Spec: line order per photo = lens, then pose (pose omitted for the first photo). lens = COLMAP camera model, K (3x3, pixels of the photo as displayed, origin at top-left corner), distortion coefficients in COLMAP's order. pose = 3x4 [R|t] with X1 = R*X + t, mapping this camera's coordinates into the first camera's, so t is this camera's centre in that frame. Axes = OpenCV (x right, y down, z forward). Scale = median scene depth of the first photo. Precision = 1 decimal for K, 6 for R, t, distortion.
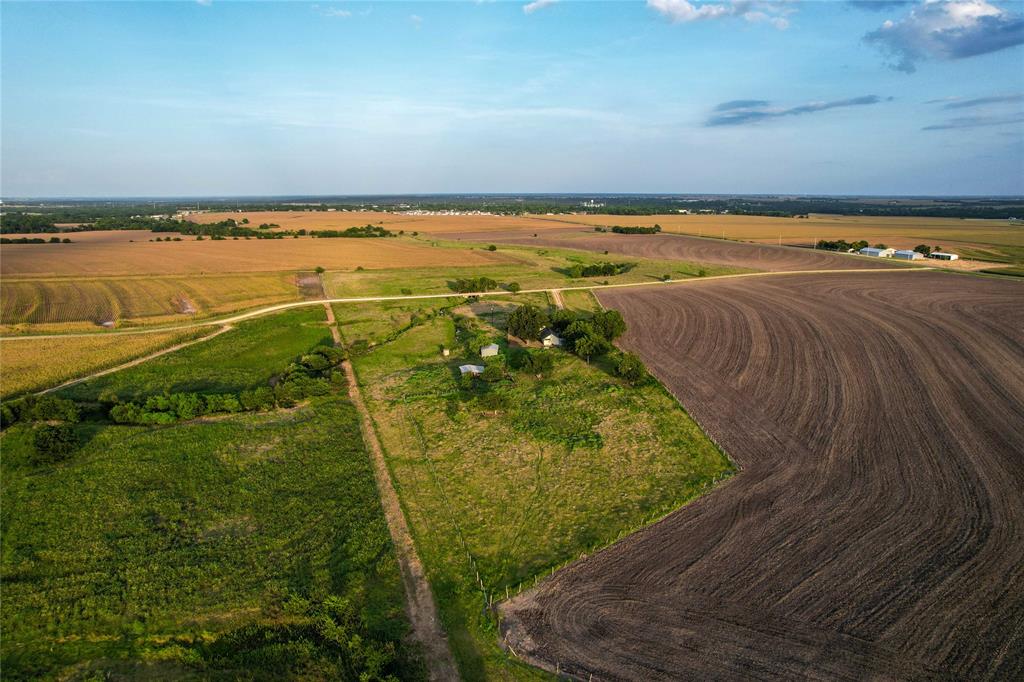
lens RADIAL K [[653.6, 0, 509.5], [0, 653.6, 344.4], [0, 0, 1]] dist [-0.077414, 0.070652]
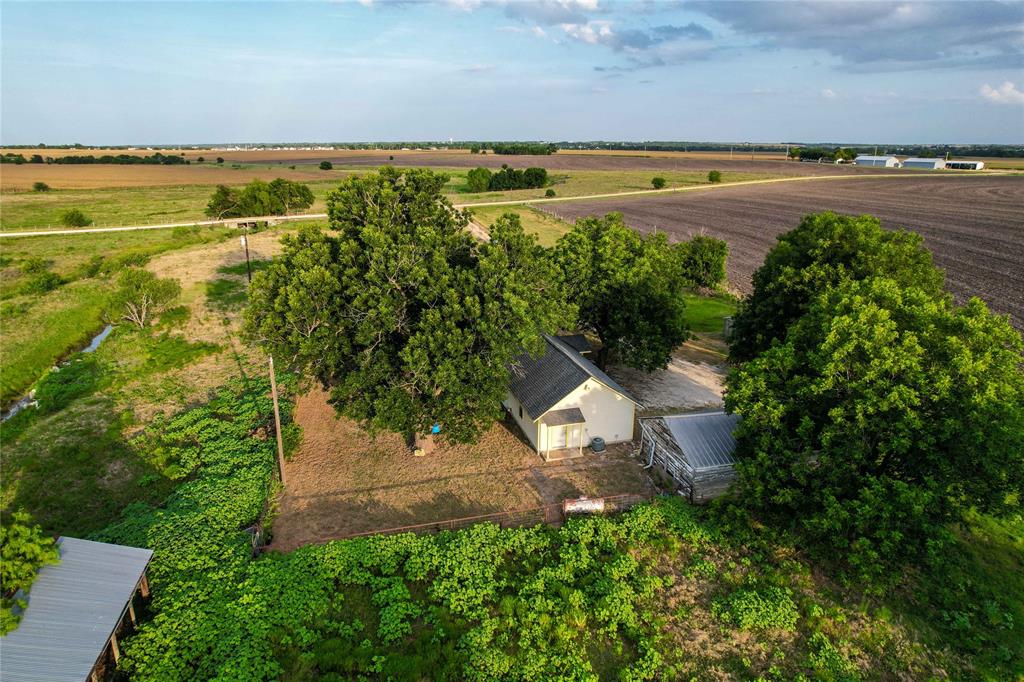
lens RADIAL K [[653.6, 0, 509.5], [0, 653.6, 344.4], [0, 0, 1]] dist [-0.077414, 0.070652]
pose [[0.976489, -0.063055, 0.206141, 0.012852], [0.048262, 0.995938, 0.076021, -0.021290], [-0.210097, -0.064285, 0.975565, 0.555945]]
